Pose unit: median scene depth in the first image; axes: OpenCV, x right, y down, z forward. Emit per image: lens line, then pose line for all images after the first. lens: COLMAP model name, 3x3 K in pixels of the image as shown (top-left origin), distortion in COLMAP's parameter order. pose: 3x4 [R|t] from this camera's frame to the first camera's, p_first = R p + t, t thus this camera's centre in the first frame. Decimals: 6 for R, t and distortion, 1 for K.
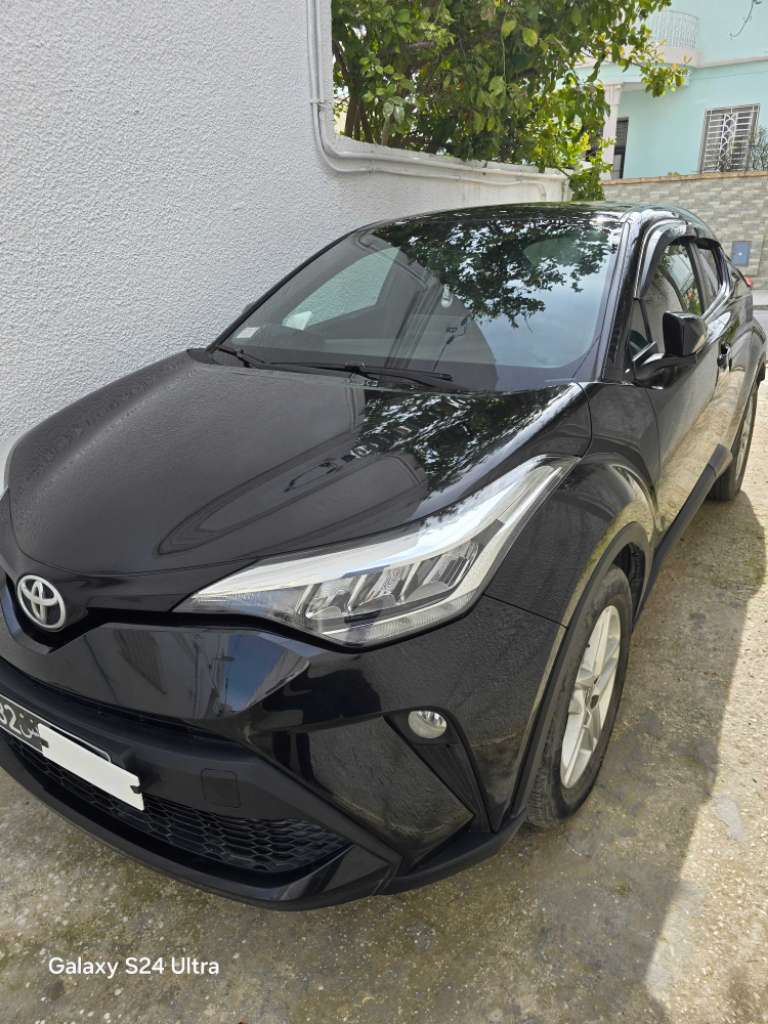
lens RADIAL K [[698.6, 0, 380.8], [0, 698.6, 509.3], [0, 0, 1]] dist [0.028719, -0.027518]
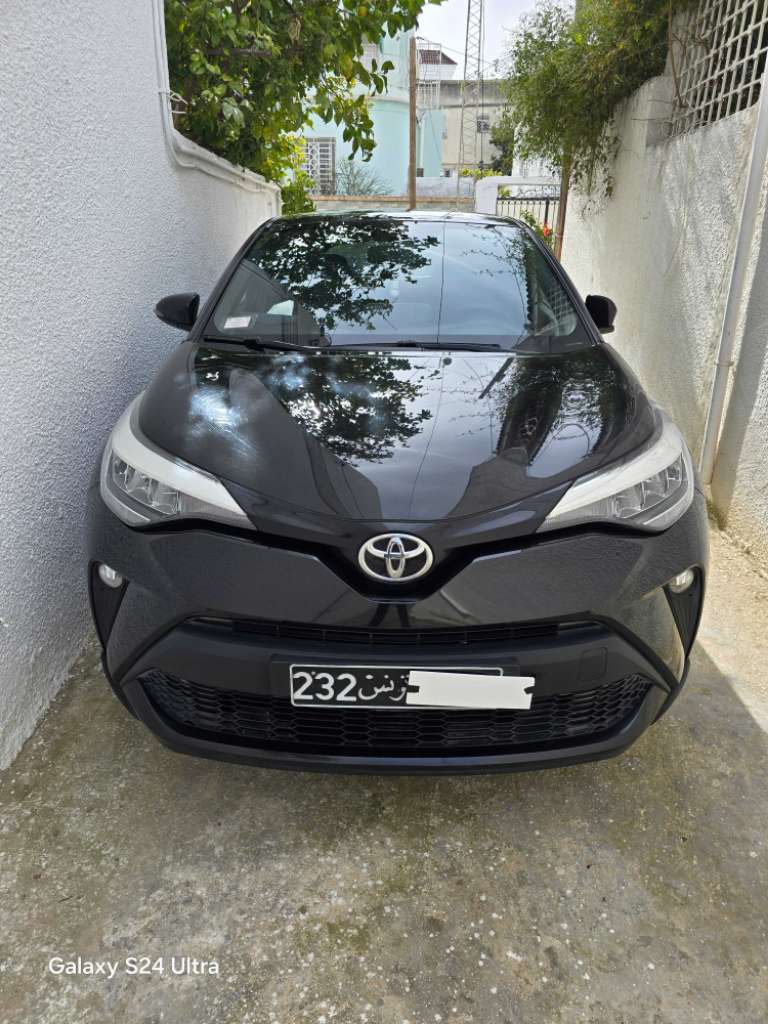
lens RADIAL K [[698.6, 0, 378.3], [0, 698.6, 515.1], [0, 0, 1]] dist [0.028719, -0.027518]
pose [[0.843274, -0.163993, 0.511854, -0.436481], [0.168997, 0.984917, 0.037138, 0.010974], [-0.510224, 0.055184, 0.858269, 0.045814]]
